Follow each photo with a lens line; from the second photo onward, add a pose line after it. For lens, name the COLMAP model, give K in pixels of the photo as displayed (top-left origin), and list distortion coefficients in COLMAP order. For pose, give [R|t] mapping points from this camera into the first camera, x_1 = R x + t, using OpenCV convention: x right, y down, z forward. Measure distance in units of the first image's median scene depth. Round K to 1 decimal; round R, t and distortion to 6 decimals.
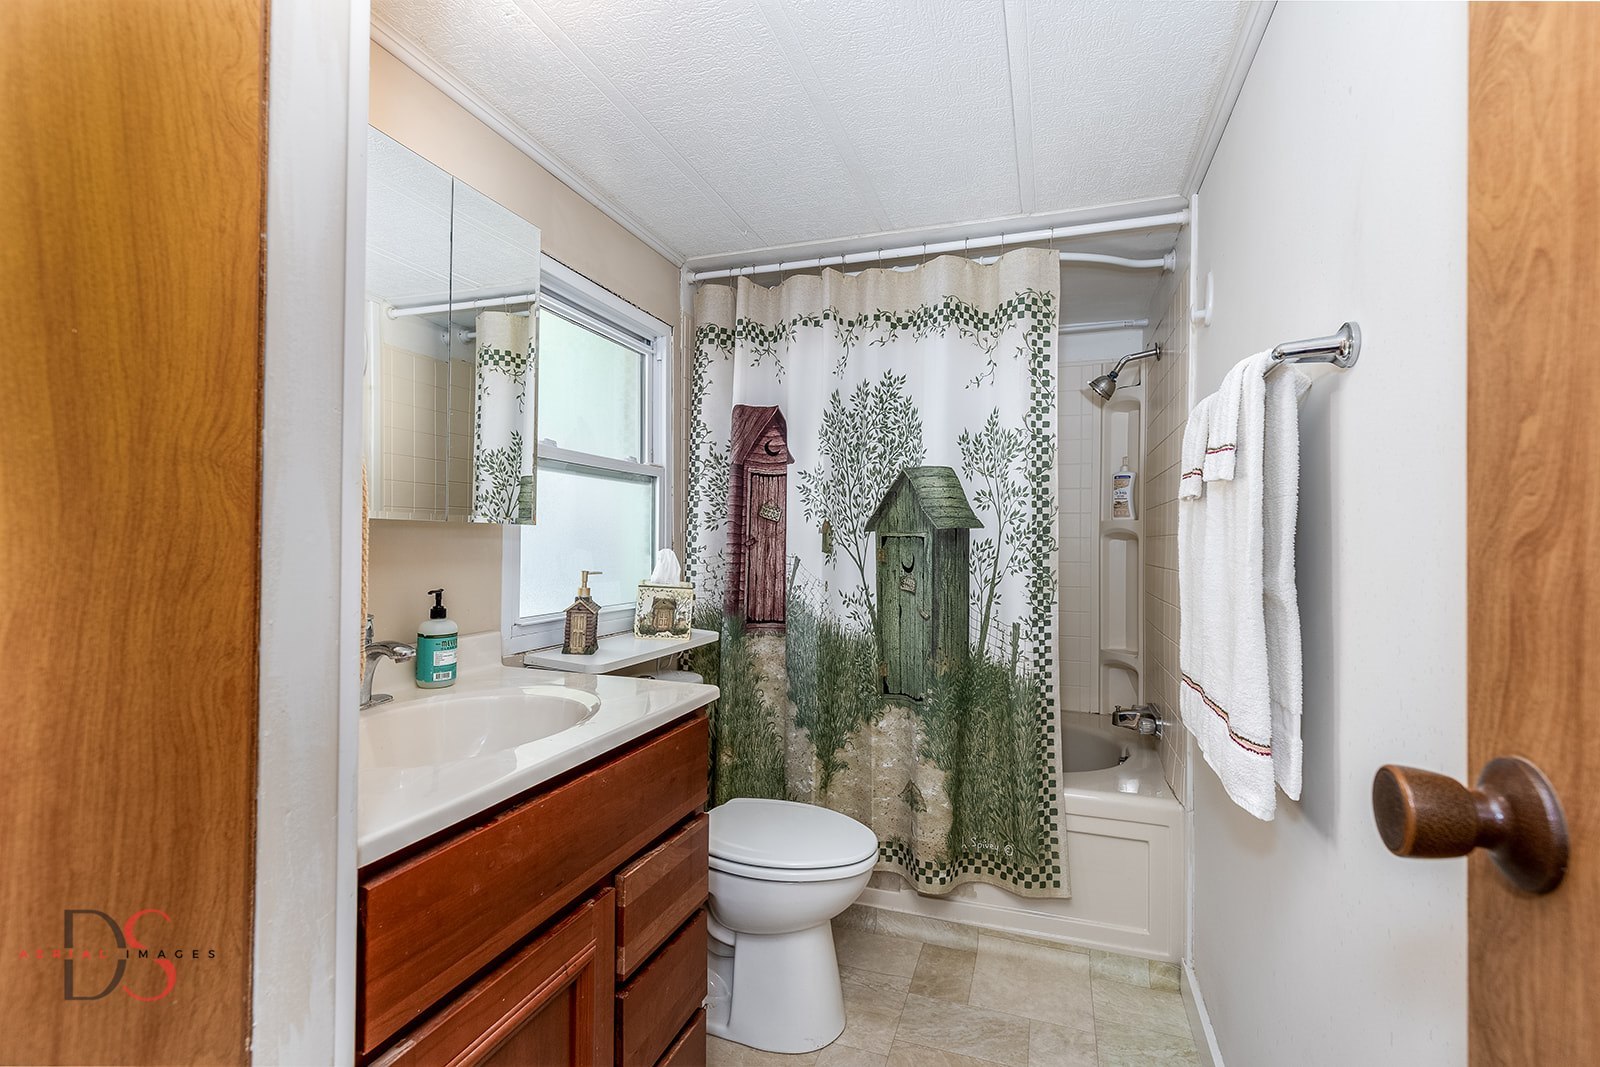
lens RADIAL K [[717.0, 0, 800.1], [0, 717.0, 529.6], [0, 0, 1]] dist [0.013580, -0.000619]
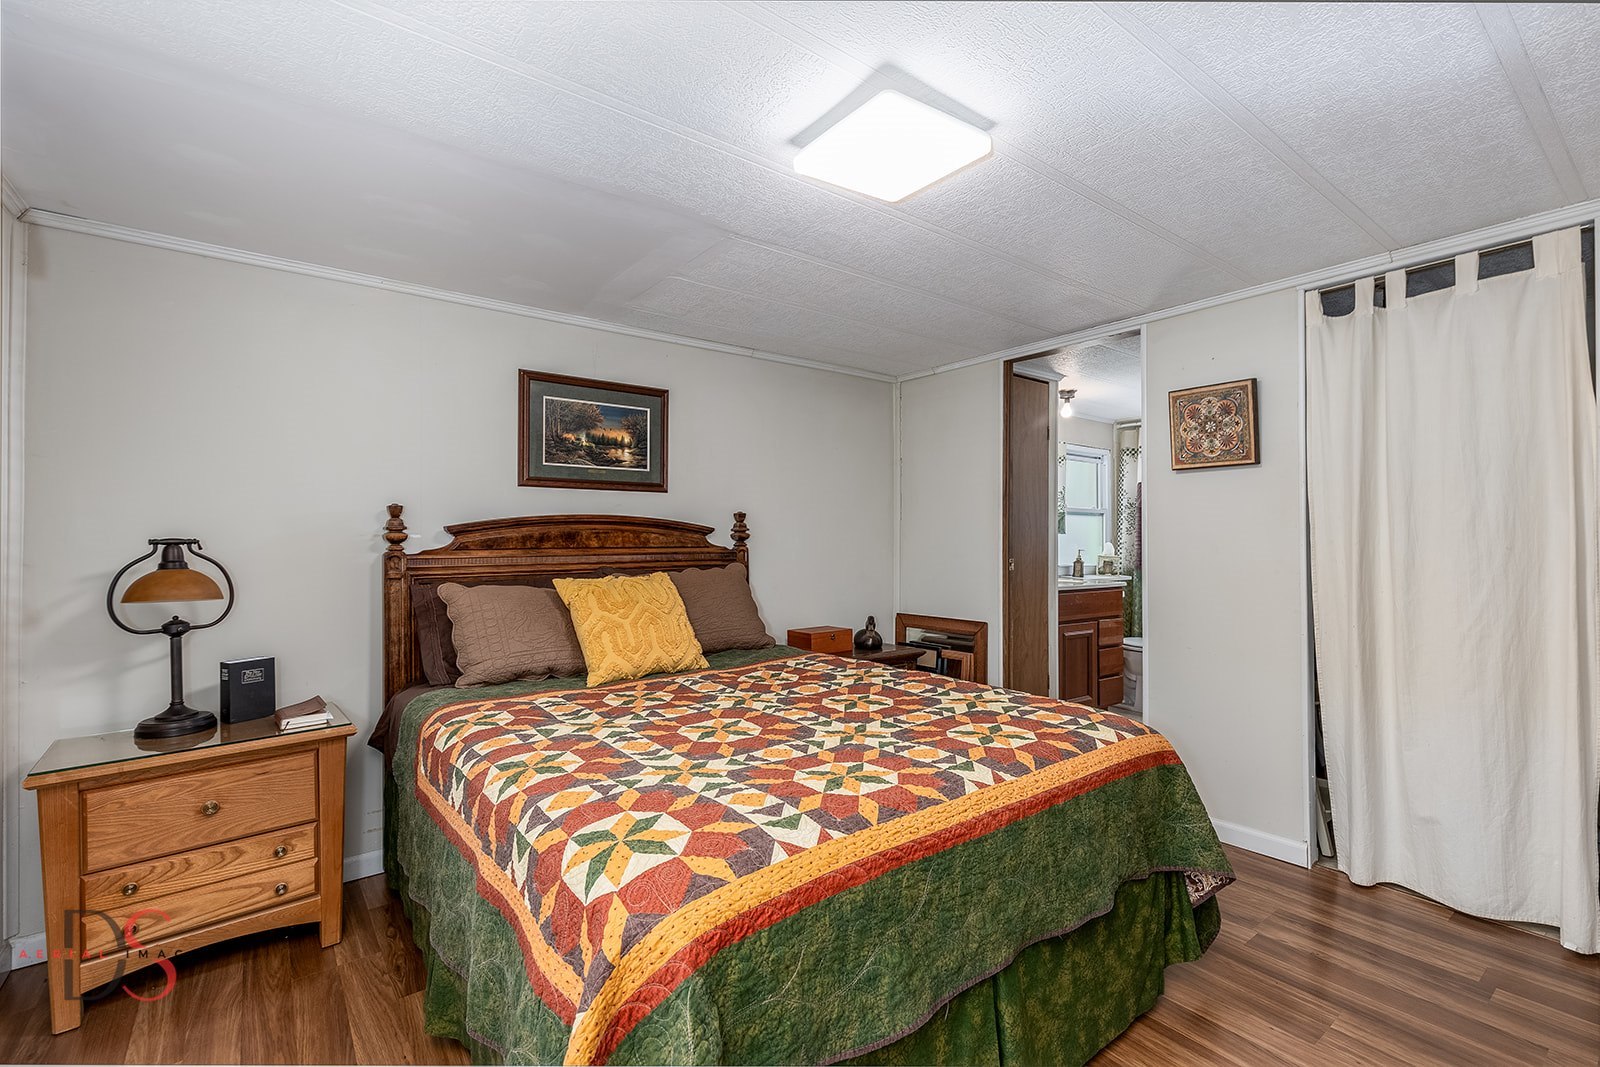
lens RADIAL K [[717.0, 0, 814.2], [0, 717.0, 535.7], [0, 0, 1]] dist [0.013580, -0.000619]
pose [[0.842876, -0.014983, -0.537899, 0.299421], [0.013324, 0.999887, -0.006974, 0.006319], [0.537943, -0.001289, 0.842980, -1.678795]]
